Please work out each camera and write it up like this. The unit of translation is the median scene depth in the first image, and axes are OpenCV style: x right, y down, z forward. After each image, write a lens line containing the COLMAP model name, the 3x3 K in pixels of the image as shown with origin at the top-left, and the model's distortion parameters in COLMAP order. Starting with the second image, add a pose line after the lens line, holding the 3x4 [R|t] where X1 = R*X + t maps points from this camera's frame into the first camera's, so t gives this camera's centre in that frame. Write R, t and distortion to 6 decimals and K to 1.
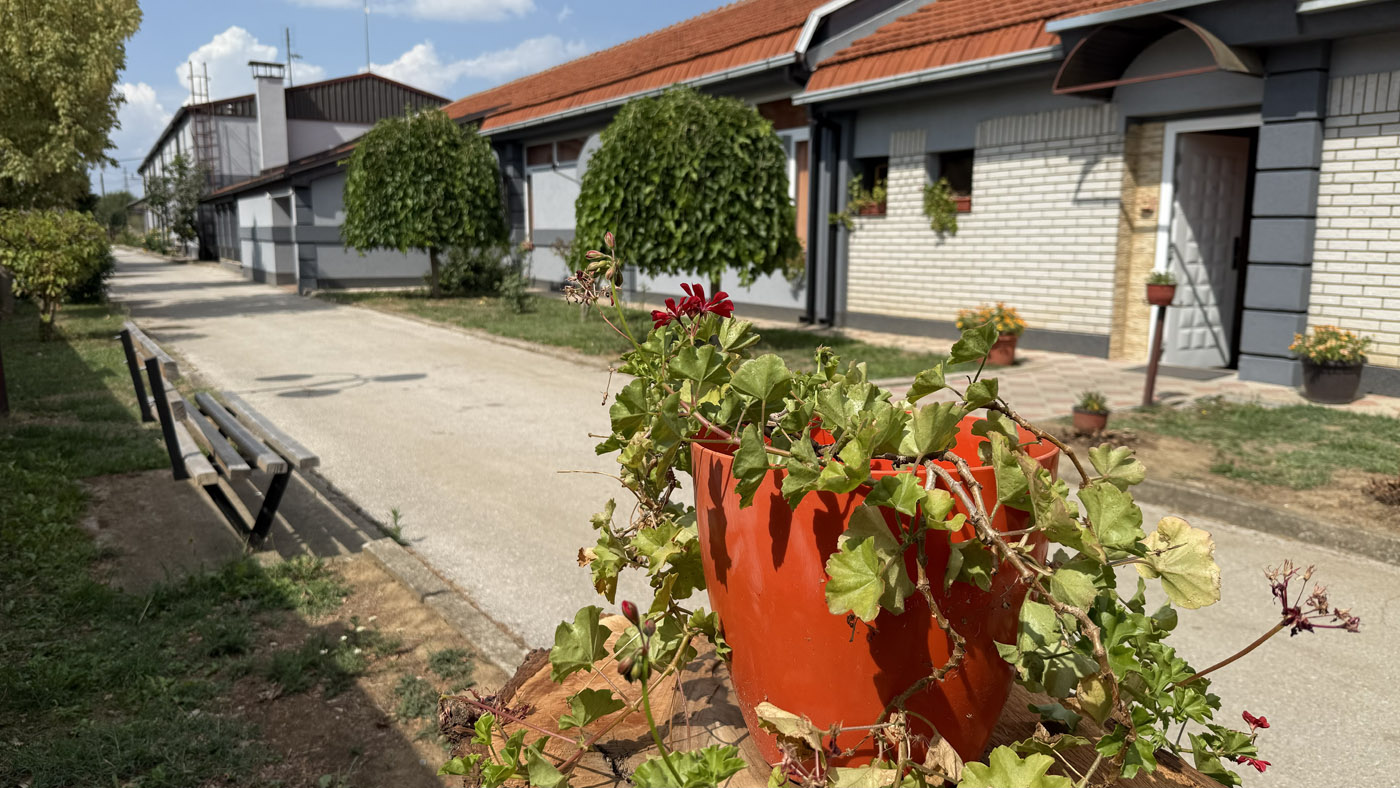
lens RADIAL K [[983.4, 0, 685.2], [0, 983.4, 400.1], [0, 0, 1]] dist [0.088775, -0.128978]
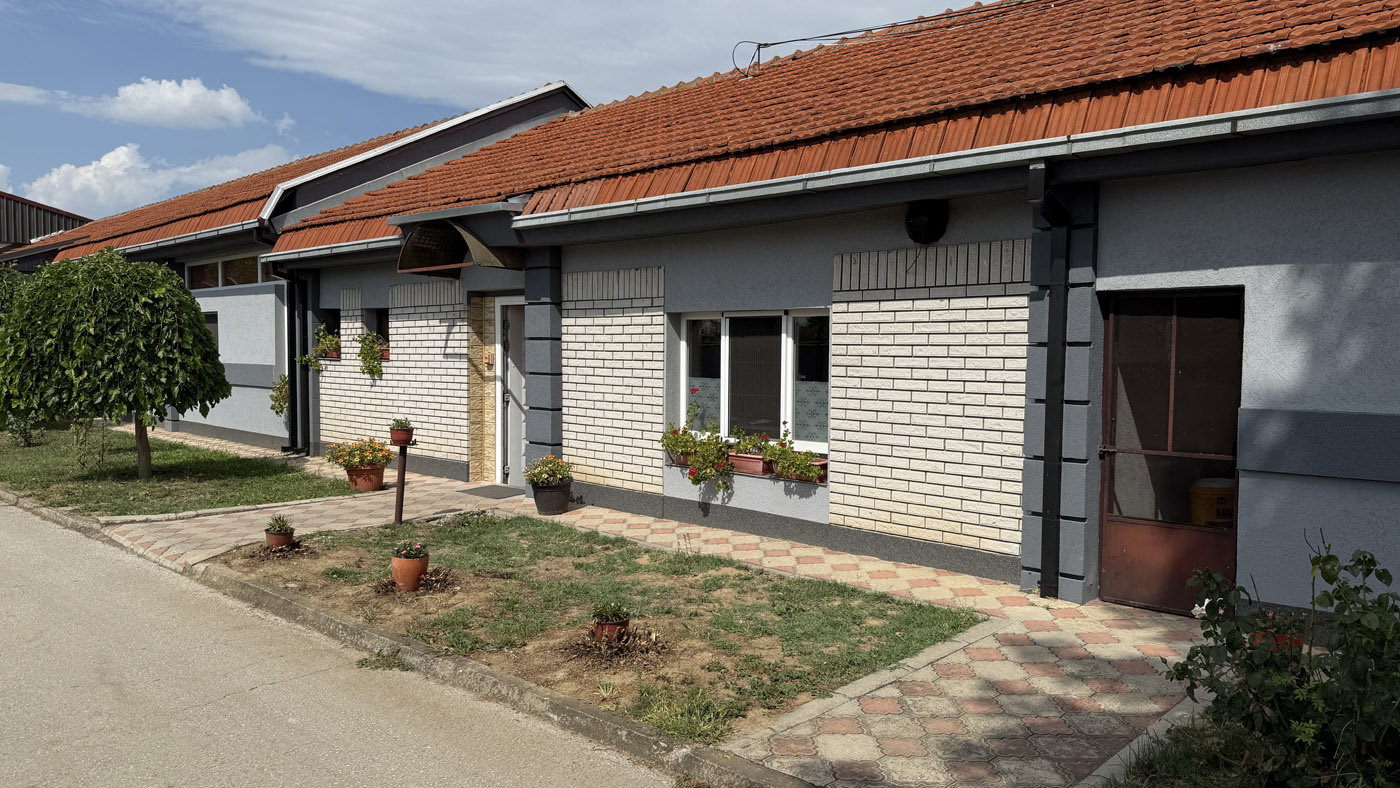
lens RADIAL K [[983.4, 0, 702.9], [0, 983.4, 398.2], [0, 0, 1]] dist [0.088775, -0.128978]
pose [[0.969487, -0.007225, 0.245036, 0.401508], [0.035113, 0.993352, -0.109632, 0.000422], [-0.242614, 0.114891, 0.963296, -0.260884]]
